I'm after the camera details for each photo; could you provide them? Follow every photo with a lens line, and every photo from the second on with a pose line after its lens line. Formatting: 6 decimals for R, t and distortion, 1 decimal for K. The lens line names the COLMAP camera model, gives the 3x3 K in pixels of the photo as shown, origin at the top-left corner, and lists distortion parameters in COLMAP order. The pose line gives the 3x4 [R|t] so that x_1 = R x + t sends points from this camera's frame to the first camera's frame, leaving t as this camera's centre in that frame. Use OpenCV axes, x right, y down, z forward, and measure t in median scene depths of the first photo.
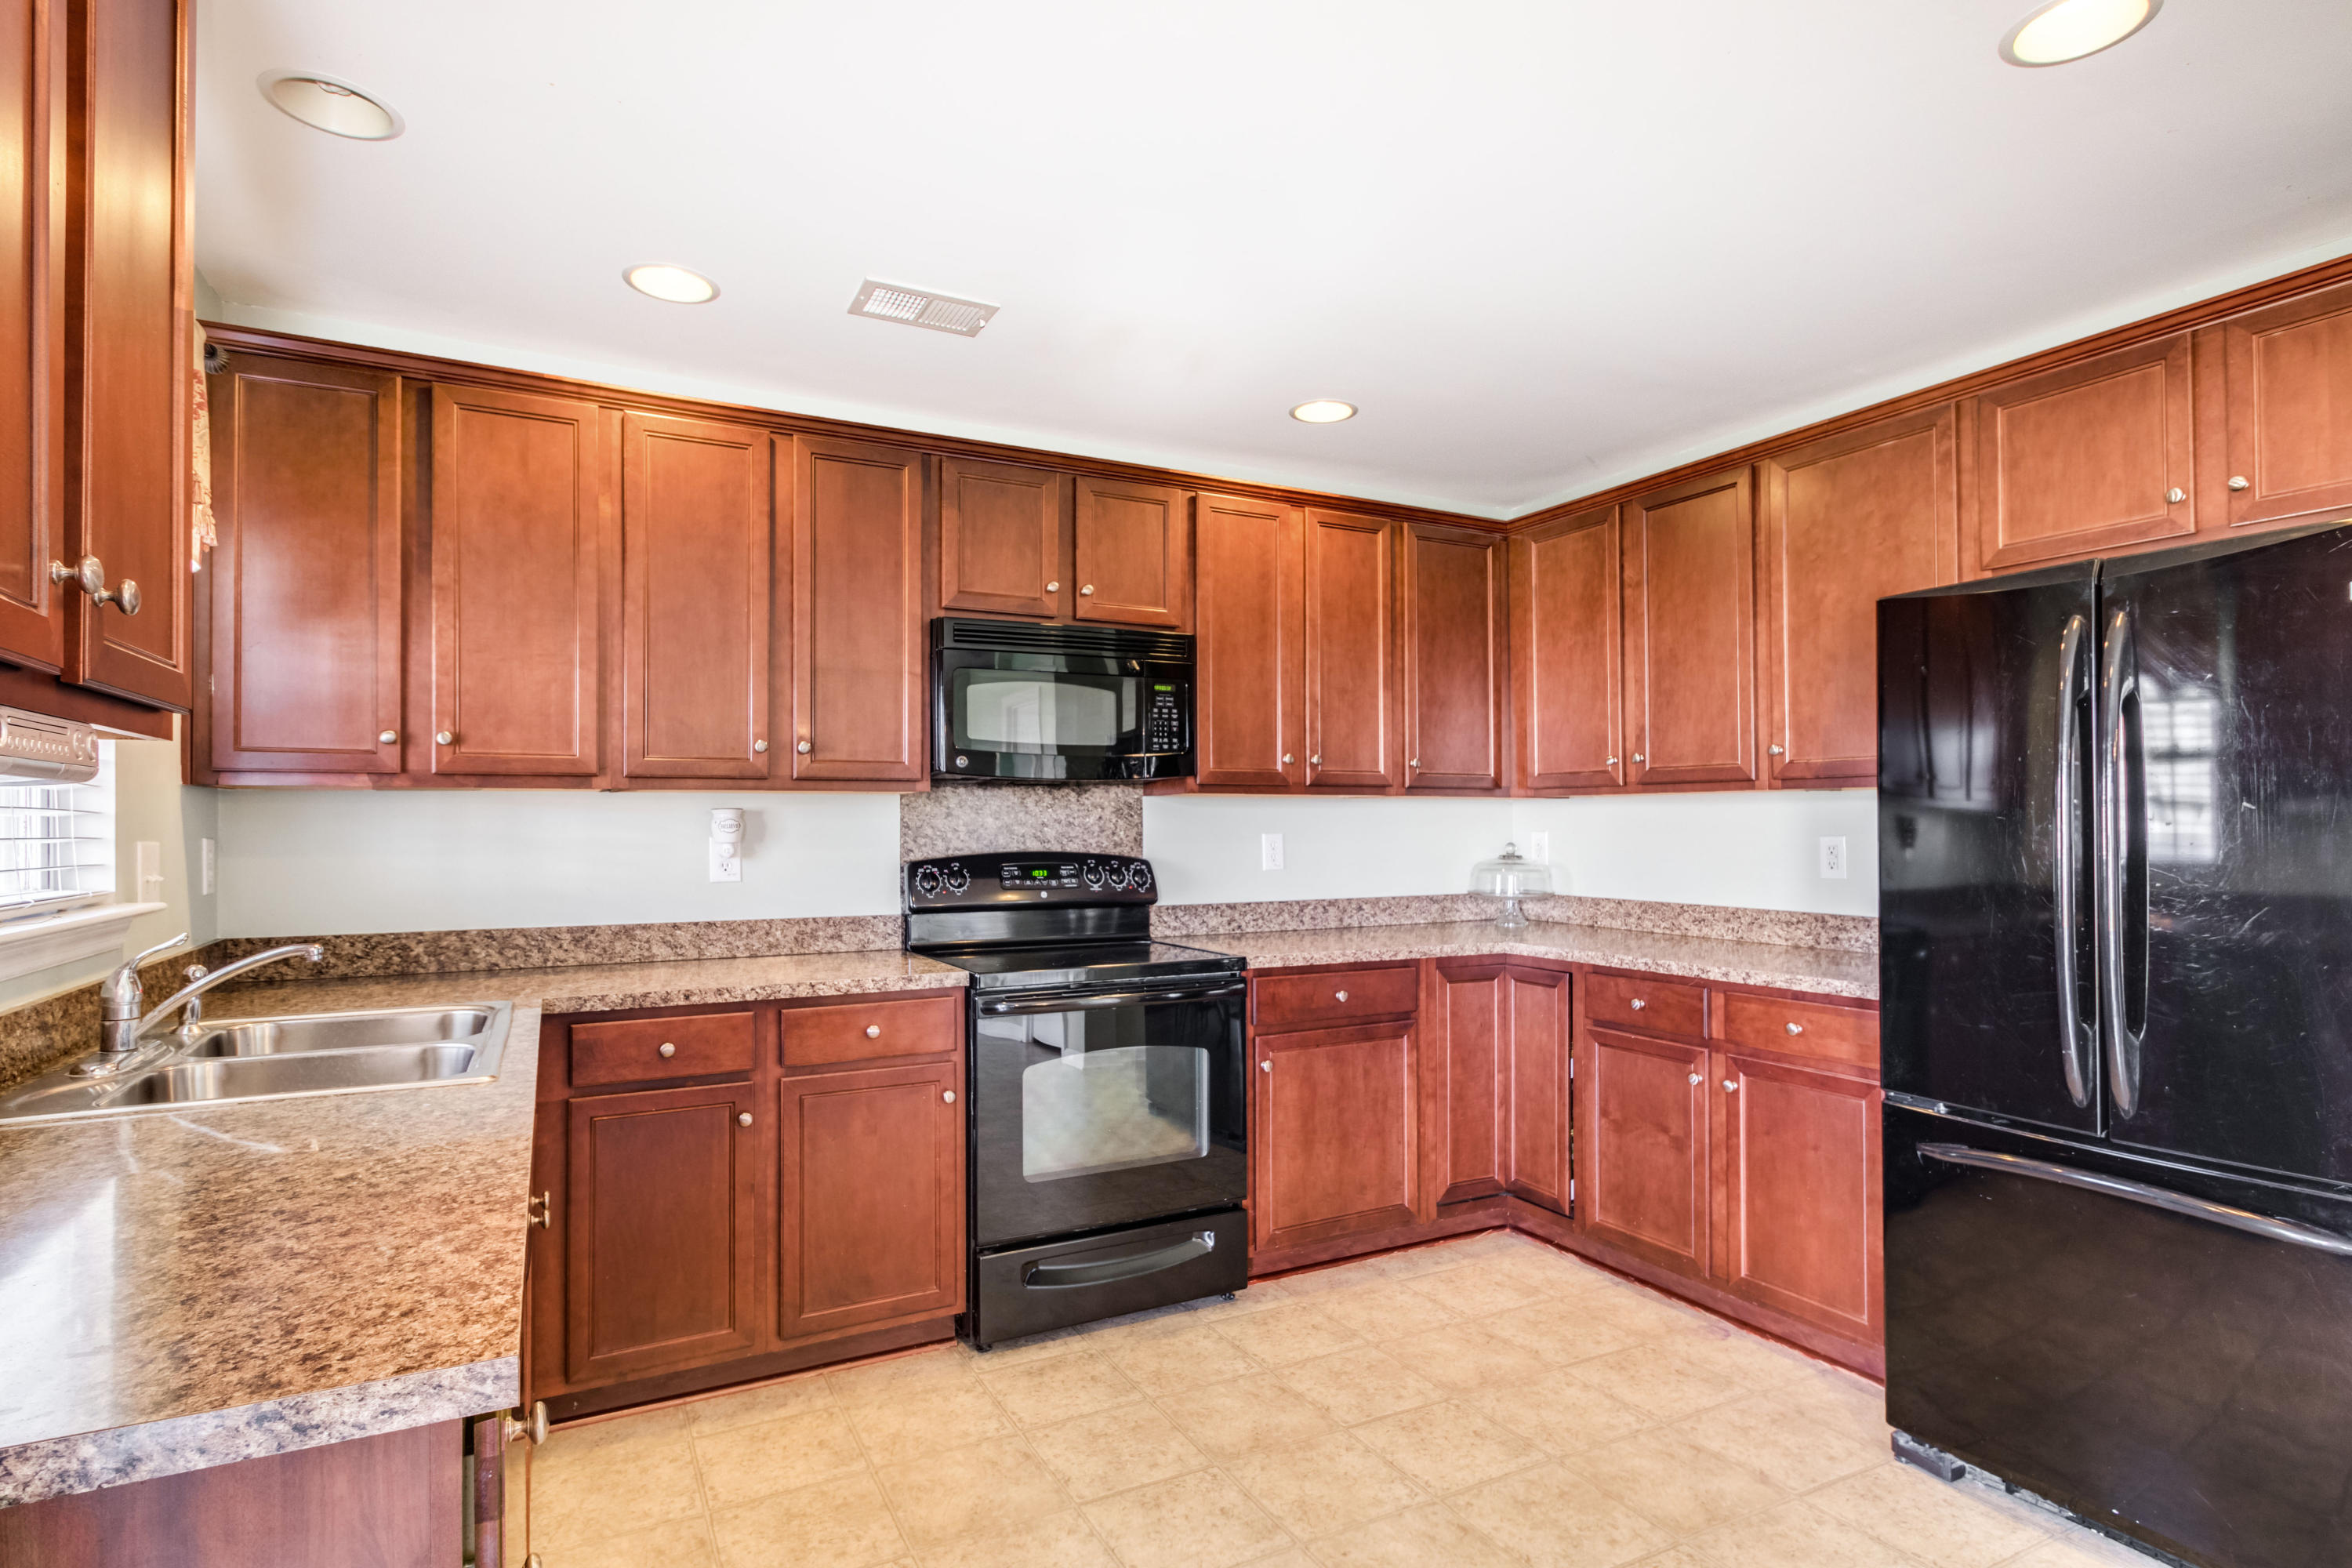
lens RADIAL K [[1201.0, 0, 1192.9], [0, 1201.0, 814.5], [0, 0, 1]] dist [0.002221, -0.000306]
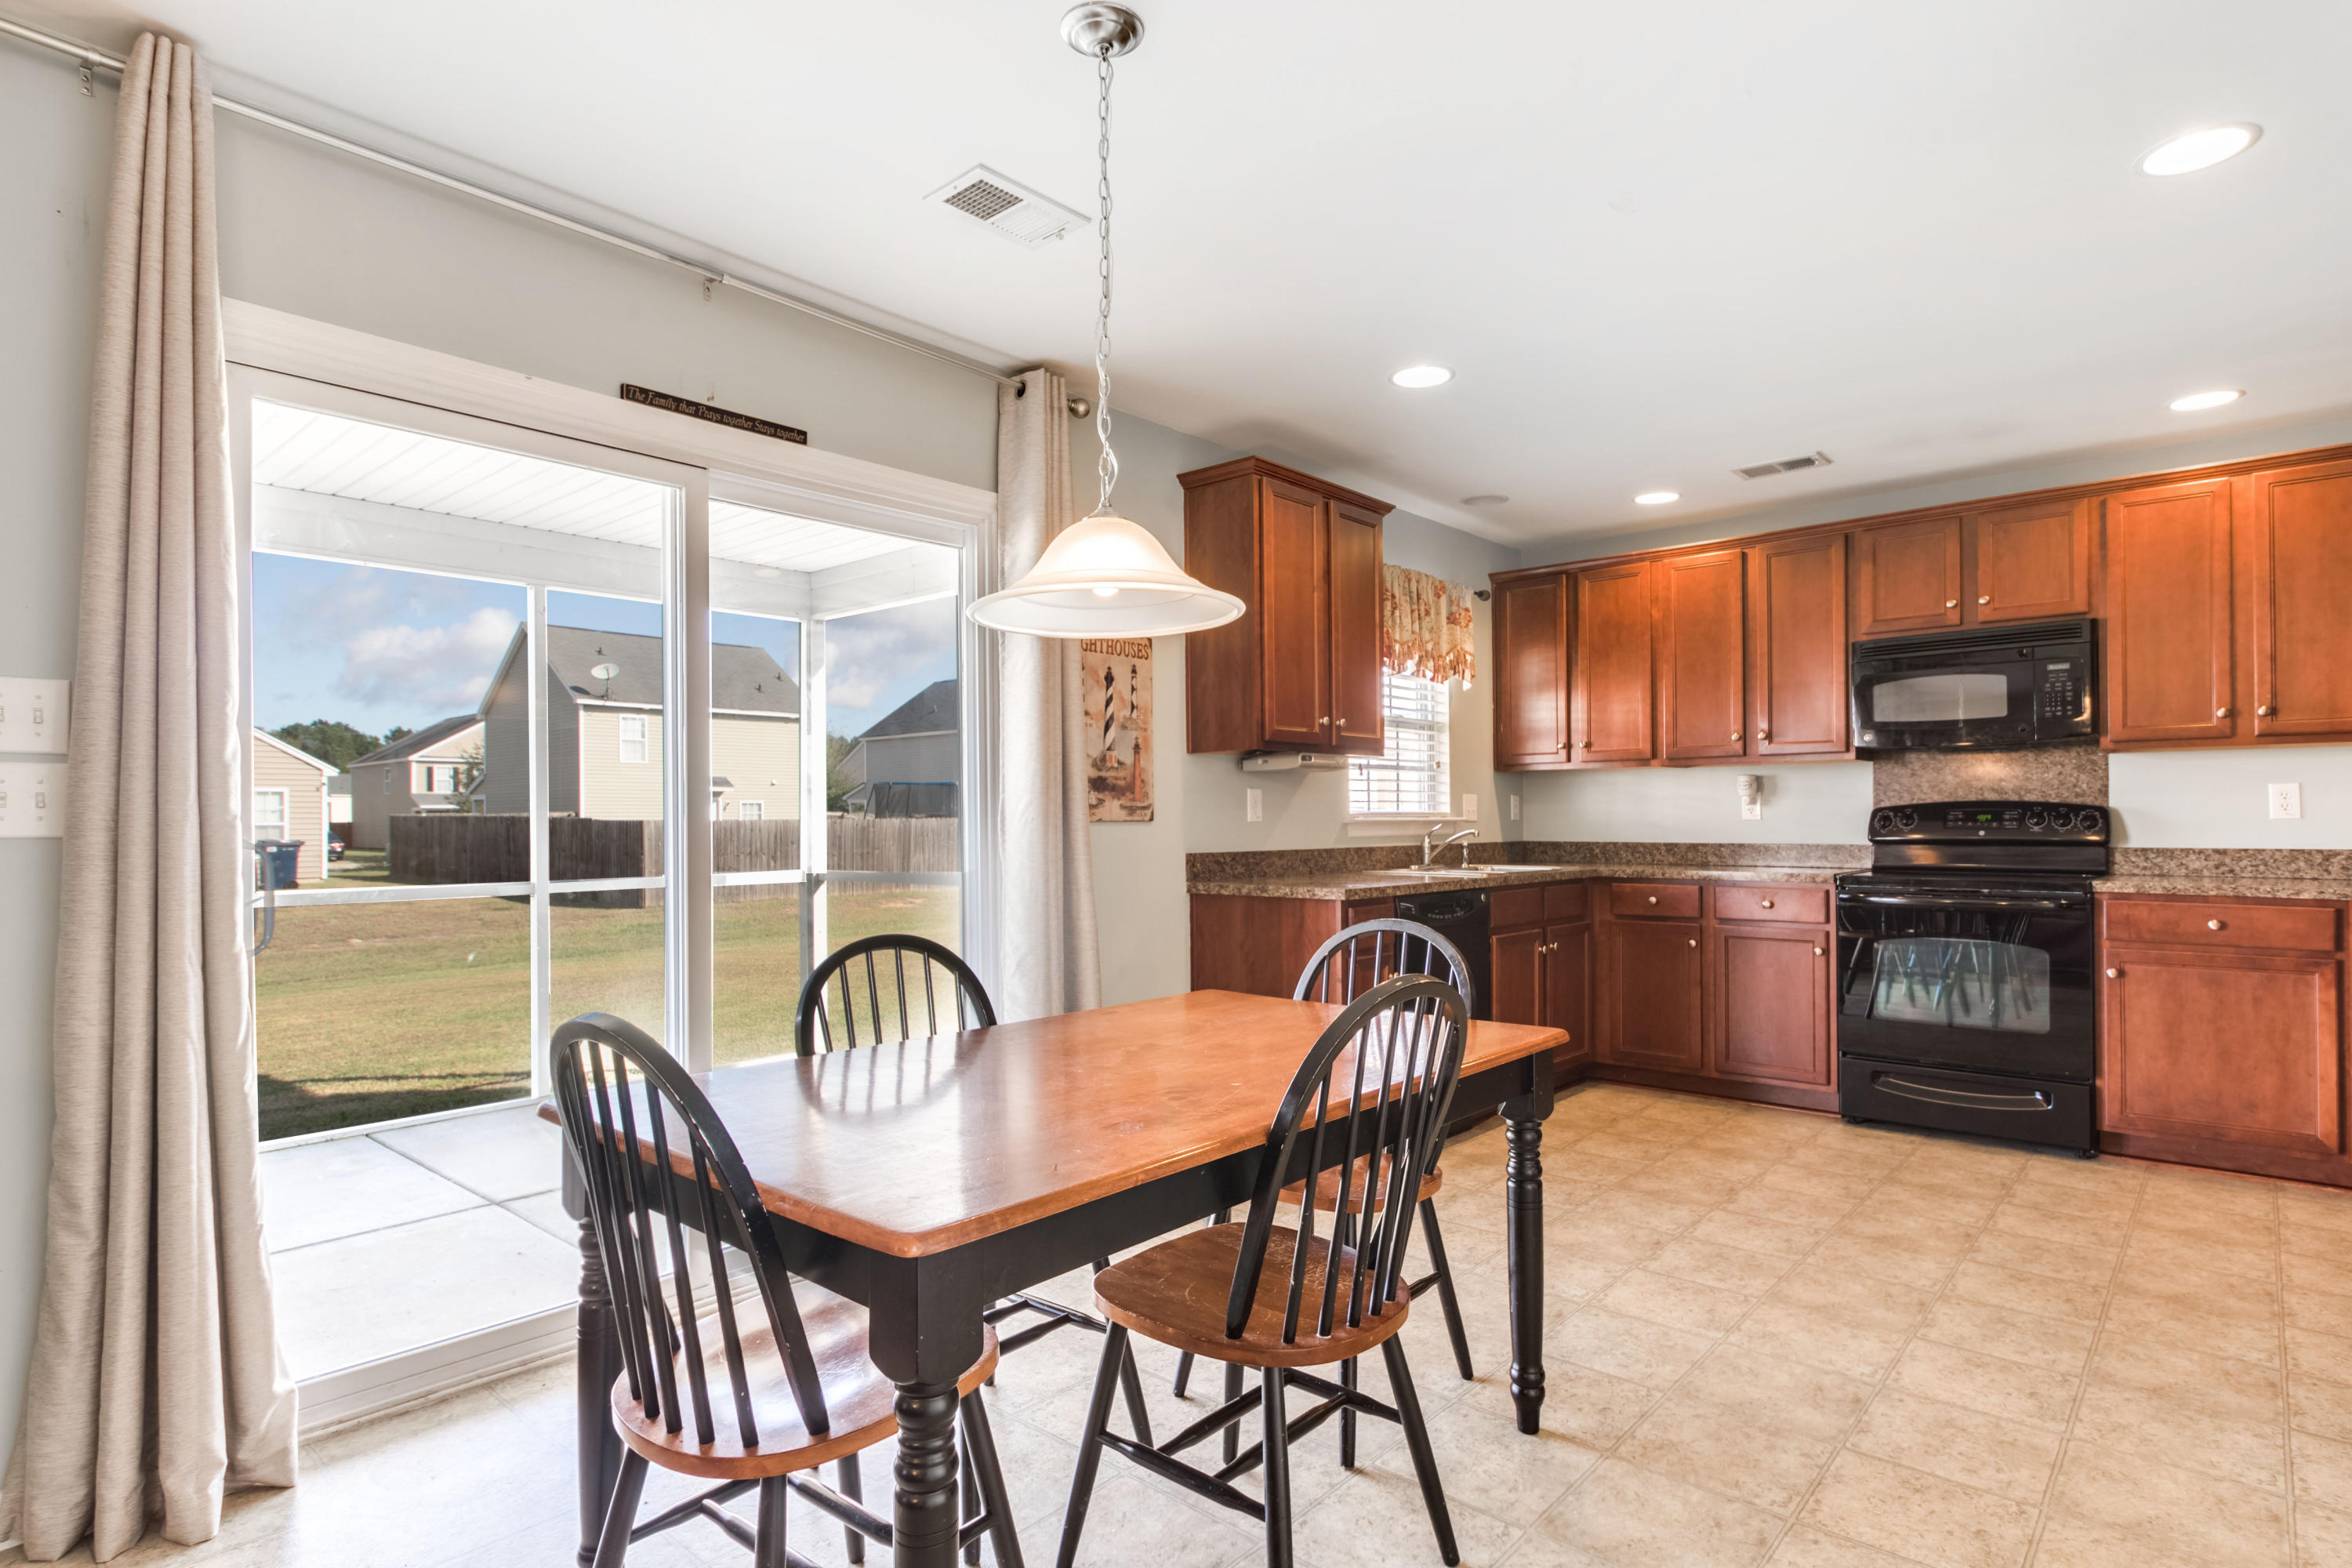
lens RADIAL K [[1196.7, 0, 1178.7], [0, 1196.7, 811.5], [0, 0, 1]] dist [0.004087, -0.008782]
pose [[0.343363, -0.005092, -0.939189, 0.841553], [0.012676, 0.999919, -0.000787, 0.034687], [0.939117, -0.011635, 0.343400, -0.282174]]
